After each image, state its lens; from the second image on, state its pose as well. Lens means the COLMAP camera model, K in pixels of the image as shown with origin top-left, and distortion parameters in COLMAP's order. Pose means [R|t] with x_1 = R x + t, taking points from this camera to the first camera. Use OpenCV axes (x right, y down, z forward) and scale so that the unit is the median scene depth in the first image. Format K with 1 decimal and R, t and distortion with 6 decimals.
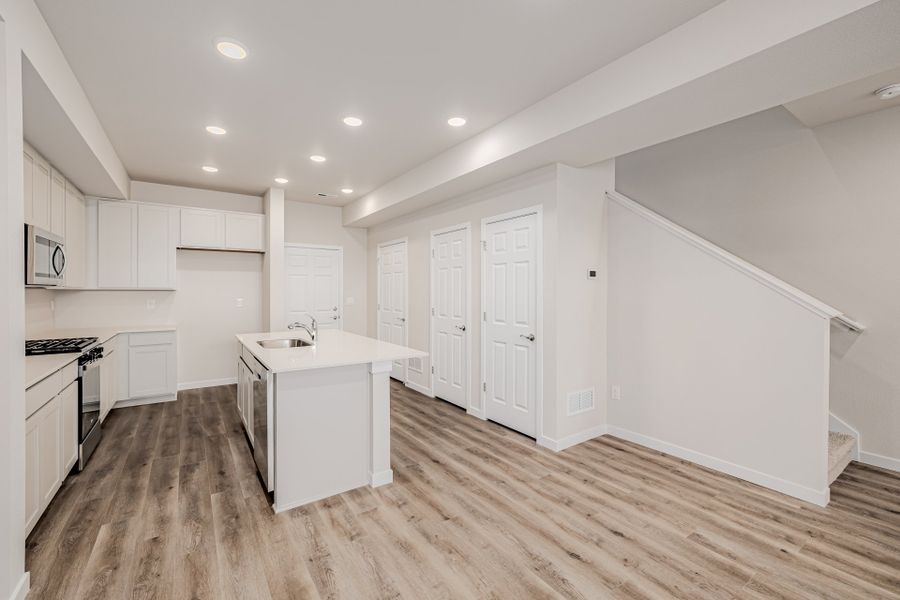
lens RADIAL K [[377.1, 0, 447.7], [0, 377.1, 295.3], [0, 0, 1]] dist [-0.000068, 0.000185]
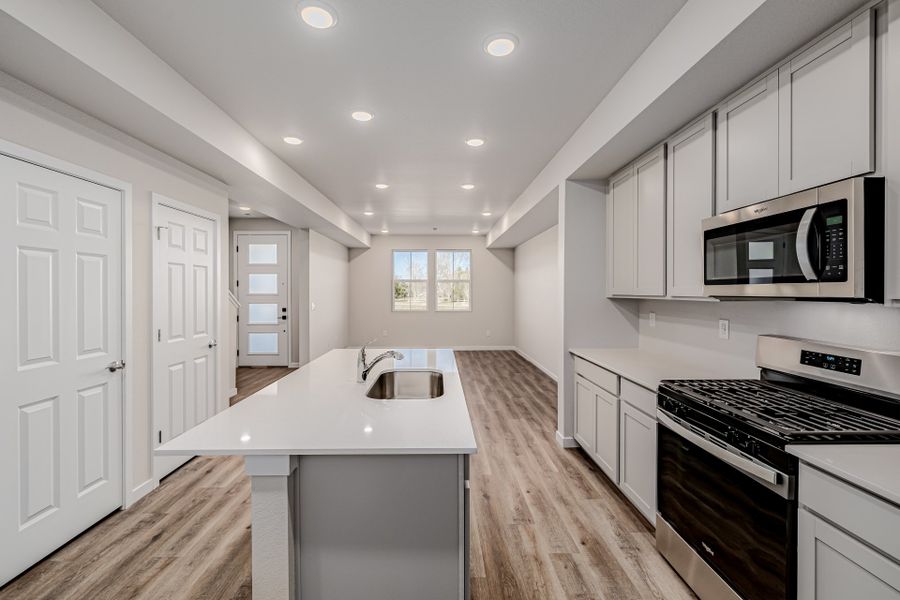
lens RADIAL K [[384.9, 0, 439.8], [0, 384.9, 294.1], [0, 0, 1]] dist [0.008411, 0.000154]
pose [[-0.826753, -0.006793, 0.562524, -0.920127], [0.003397, 0.999849, 0.017066, -0.038380], [-0.562555, 0.016020, -0.826605, 1.635566]]
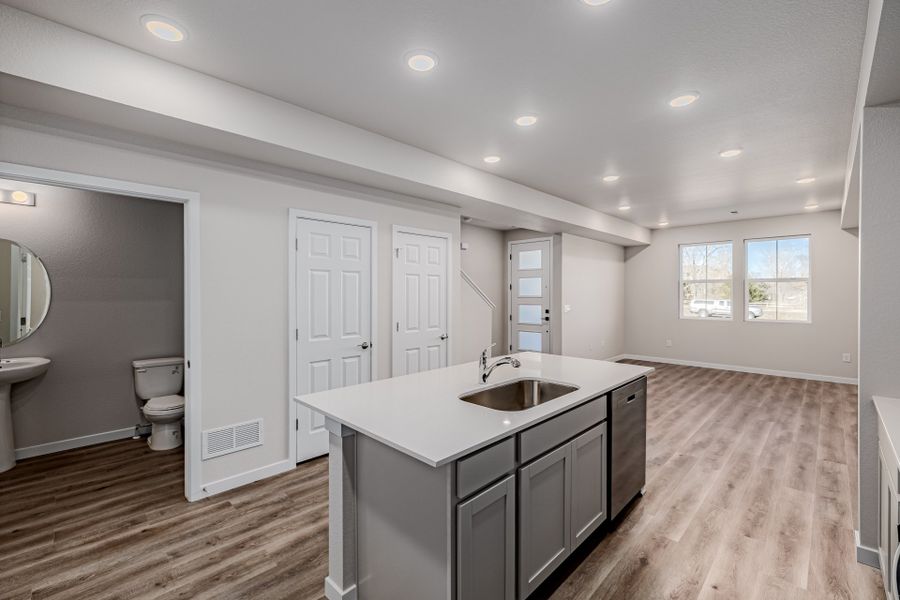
lens RADIAL K [[379.9, 0, 440.1], [0, 379.9, 292.9], [0, 0, 1]] dist [-0.000512, 0.000002]
pose [[-0.165817, -0.001028, 0.986156, -1.106295], [0.010773, 0.999938, 0.002854, -0.040093], [-0.986098, 0.011097, -0.165796, 1.327352]]
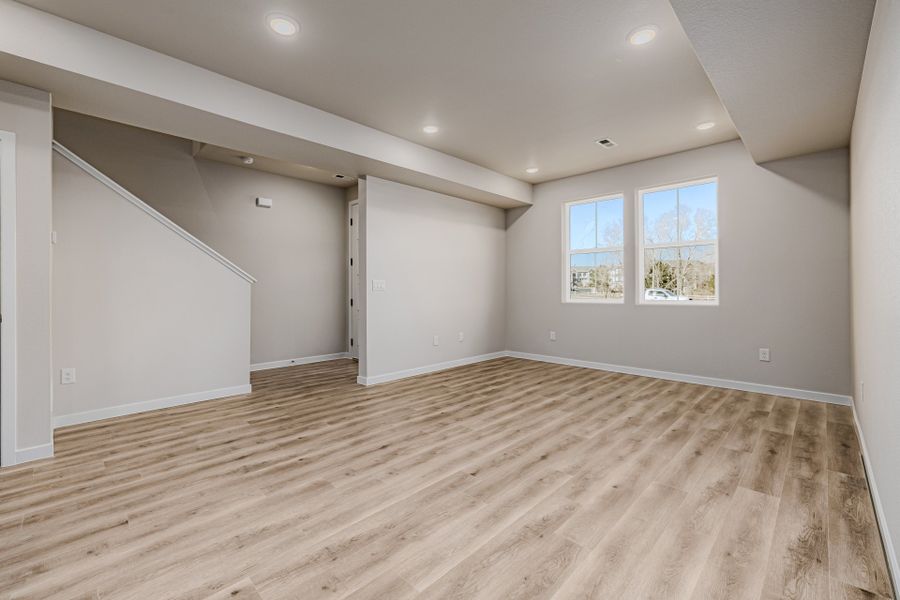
lens RADIAL K [[379.9, 0, 440.1], [0, 379.9, 292.9], [0, 0, 1]] dist [-0.000512, 0.000002]
pose [[-0.176072, -0.010694, 0.984319, -0.649518], [0.011744, 0.999847, 0.012964, 0.070693], [-0.984307, 0.013843, -0.175919, 0.336910]]
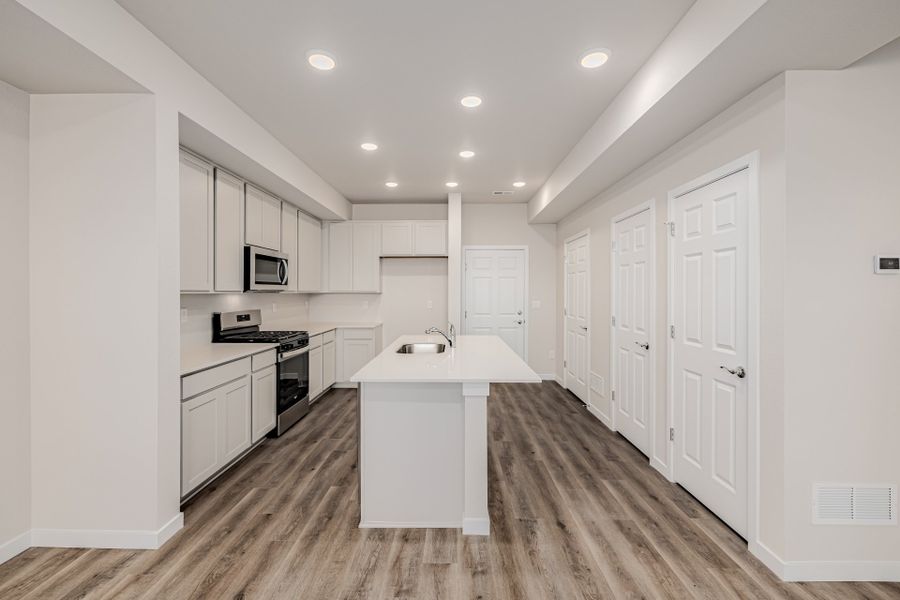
lens RADIAL K [[383.3, 0, 447.4], [0, 383.3, 294.4], [0, 0, 1]] dist [0.000816, 0.000168]
pose [[0.815124, 0.002028, -0.579283, 0.212899], [-0.005094, 0.999980, -0.003667, -0.010018], [0.579264, 0.005940, 0.815118, 0.239325]]
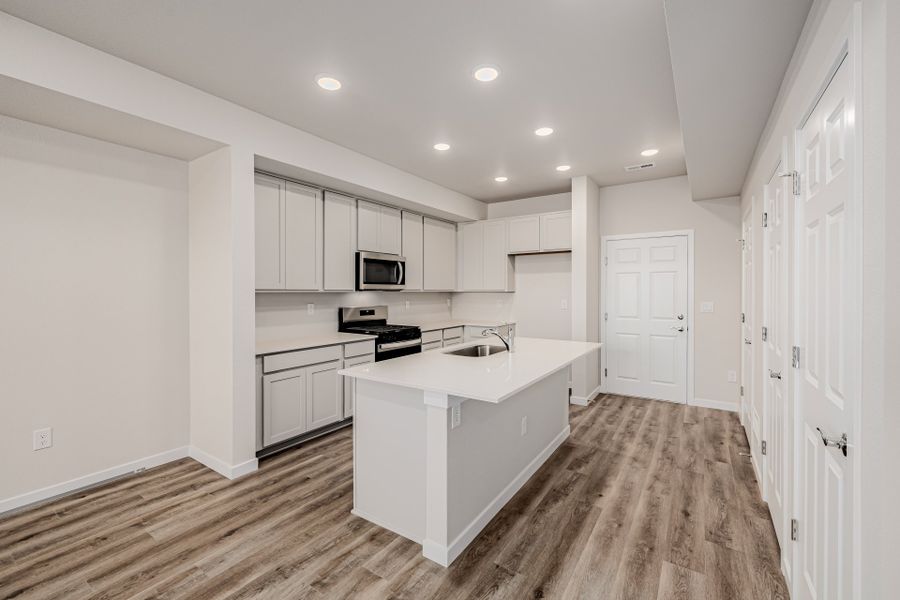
lens RADIAL K [[379.4, 0, 446.9], [0, 379.4, 294.8], [0, 0, 1]] dist [0.001046, 0.000065]
pose [[0.367291, 0.009466, -0.930058, 0.430839], [-0.009149, 0.999937, 0.006564, -0.016196], [0.930061, 0.006098, 0.367355, 0.624366]]
